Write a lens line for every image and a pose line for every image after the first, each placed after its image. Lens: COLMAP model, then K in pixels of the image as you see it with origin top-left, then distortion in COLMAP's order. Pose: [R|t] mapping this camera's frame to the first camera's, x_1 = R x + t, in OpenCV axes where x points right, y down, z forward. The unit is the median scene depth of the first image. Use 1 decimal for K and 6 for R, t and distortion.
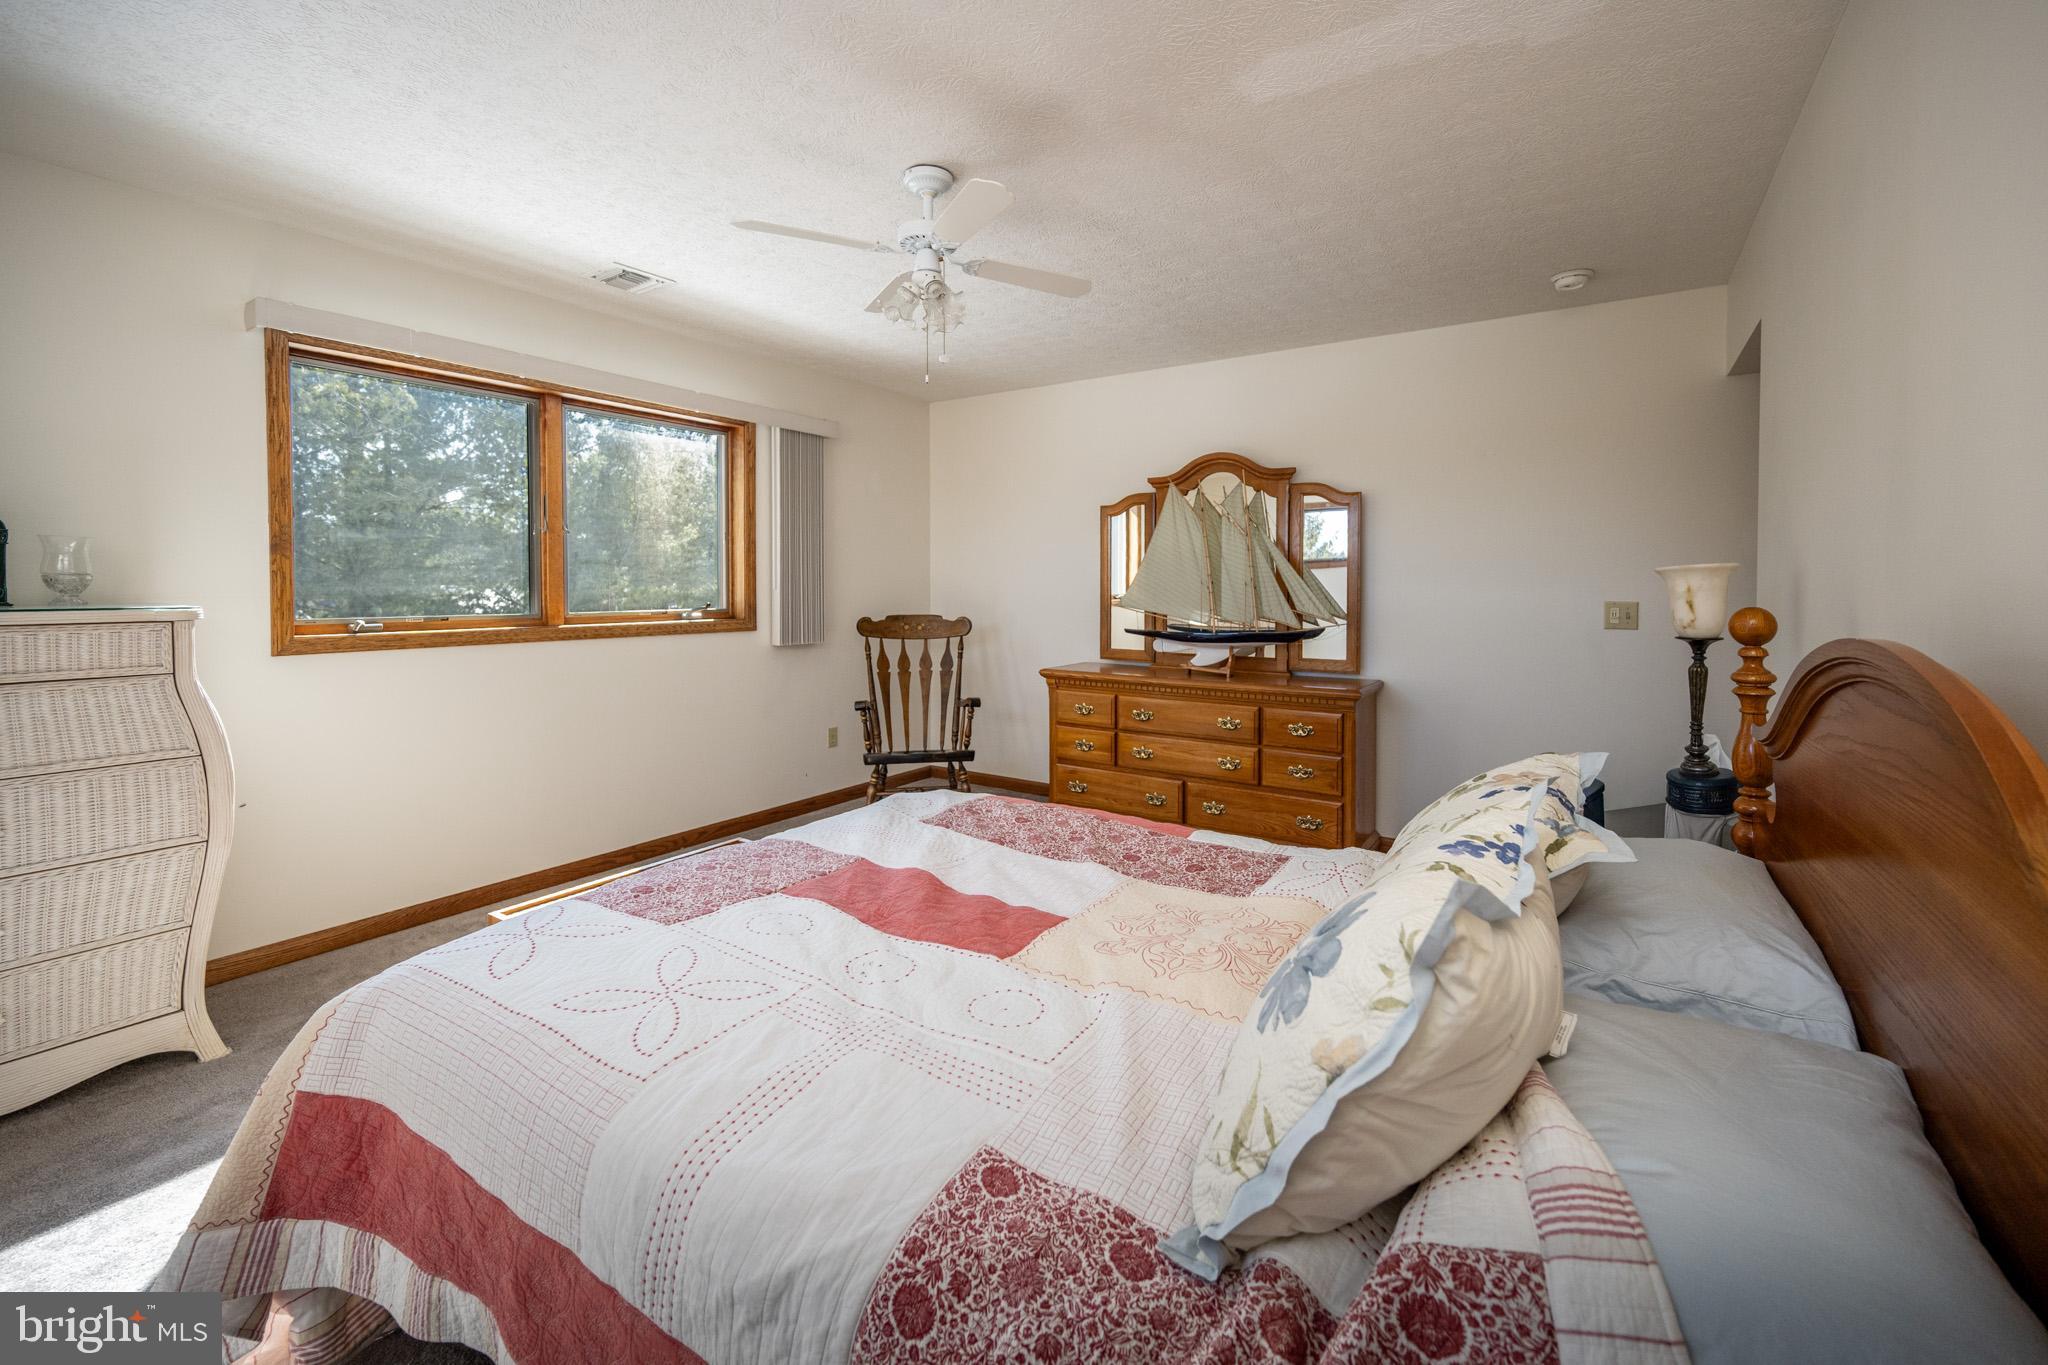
lens RADIAL K [[842.1, 0, 1025.6], [0, 842.1, 610.1], [0, 0, 1]] dist [-0.035865, 0.000004]
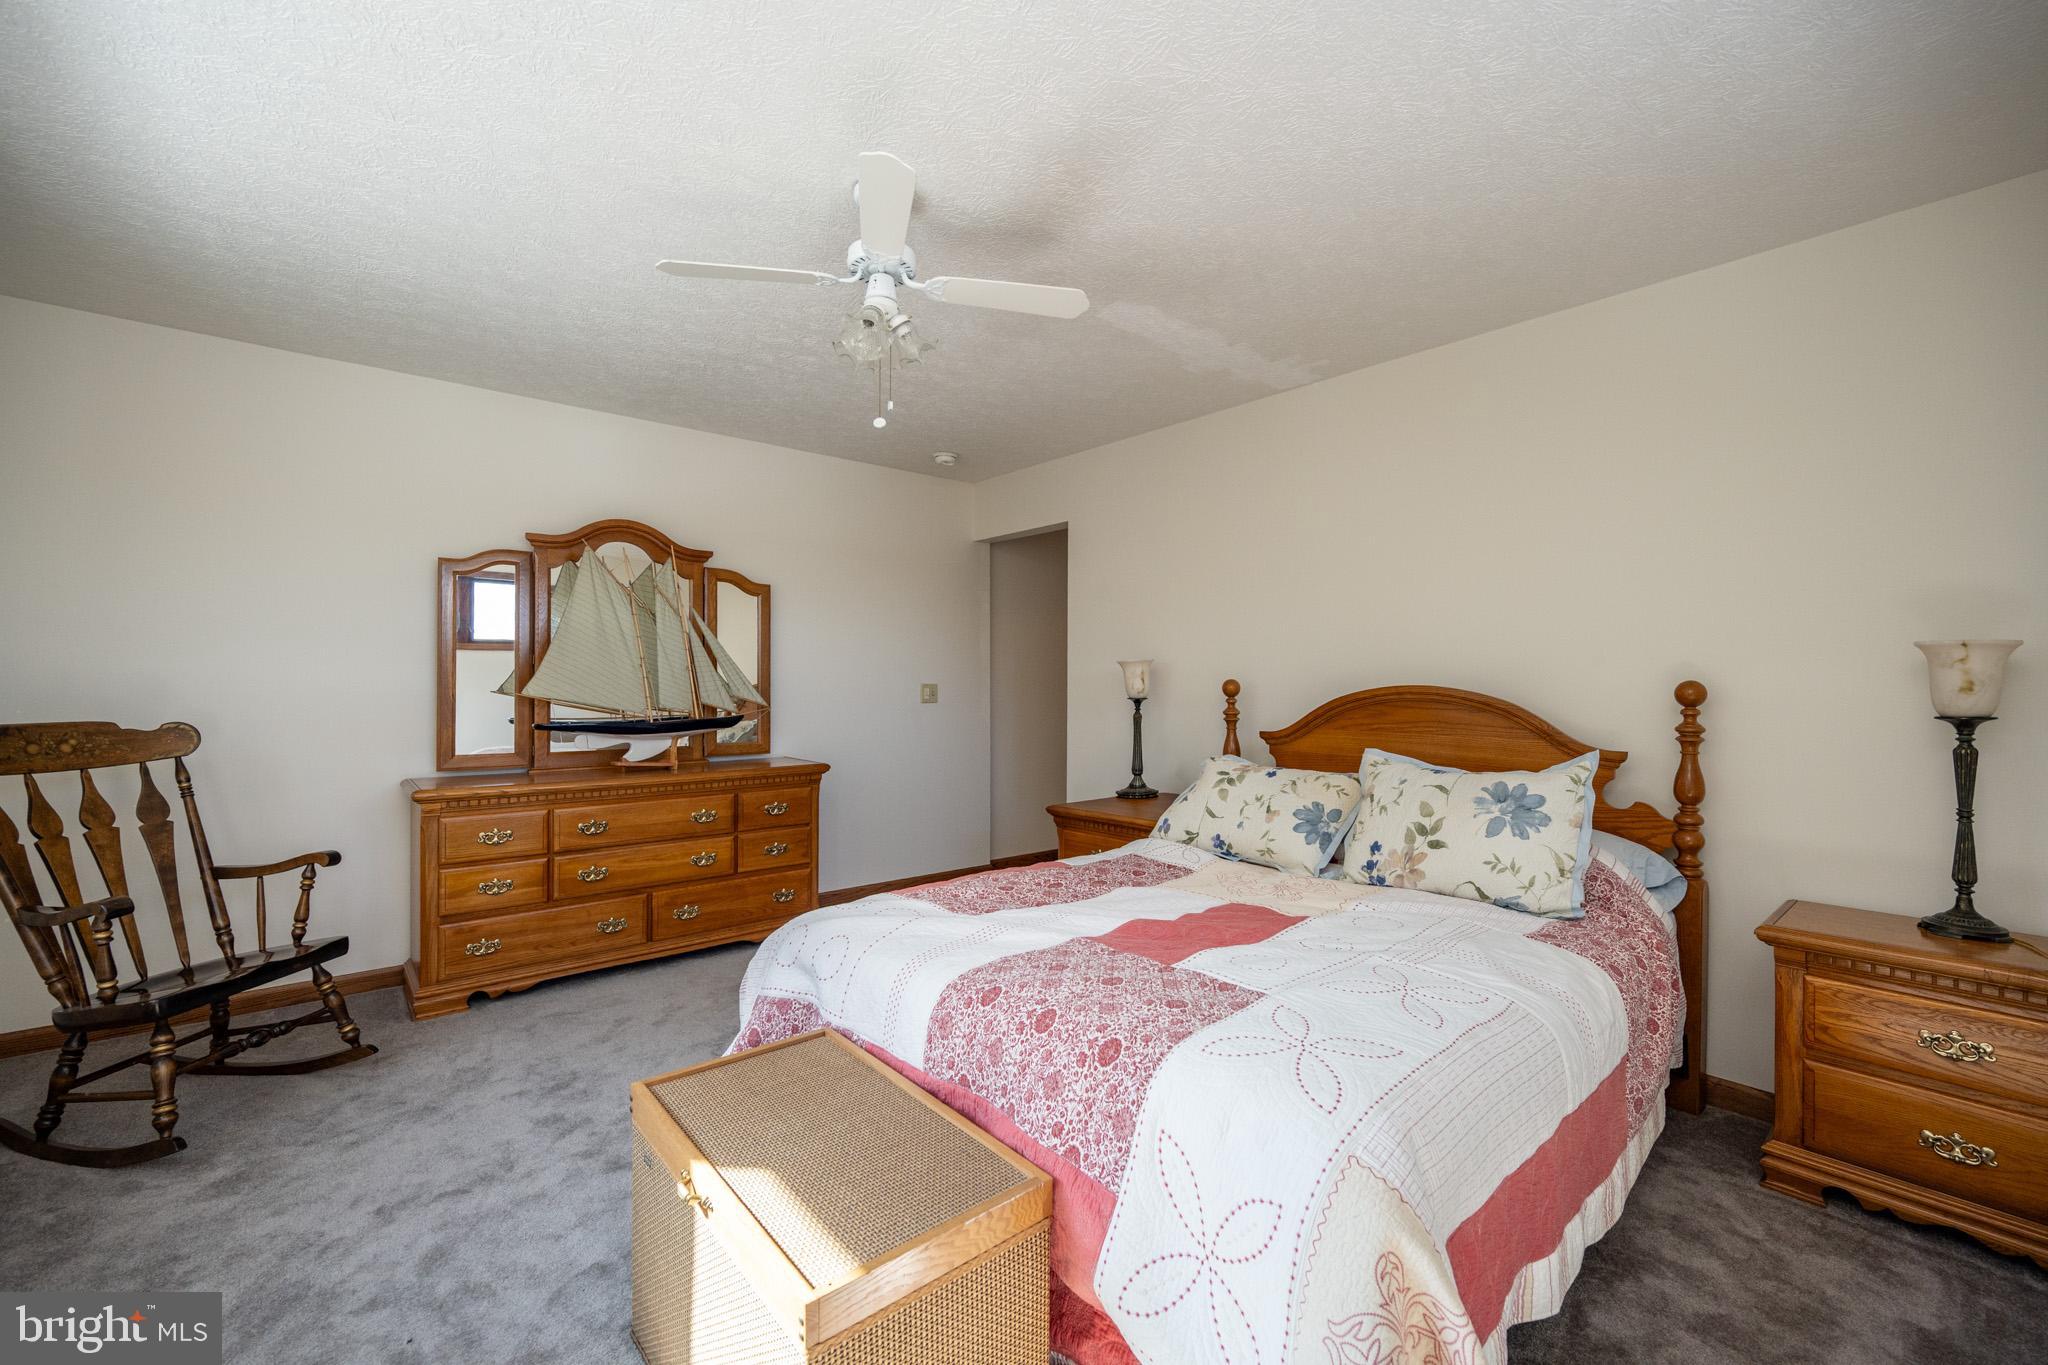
lens RADIAL K [[828.1, 0, 1015.4], [0, 828.1, 669.1], [0, 0, 1]] dist [-0.000785, 0.000026]
pose [[0.276801, 0.010553, 0.960869, -0.514482], [0.020467, 0.999648, -0.016875, -0.006747], [-0.960709, 0.024337, 0.276488, 0.377662]]
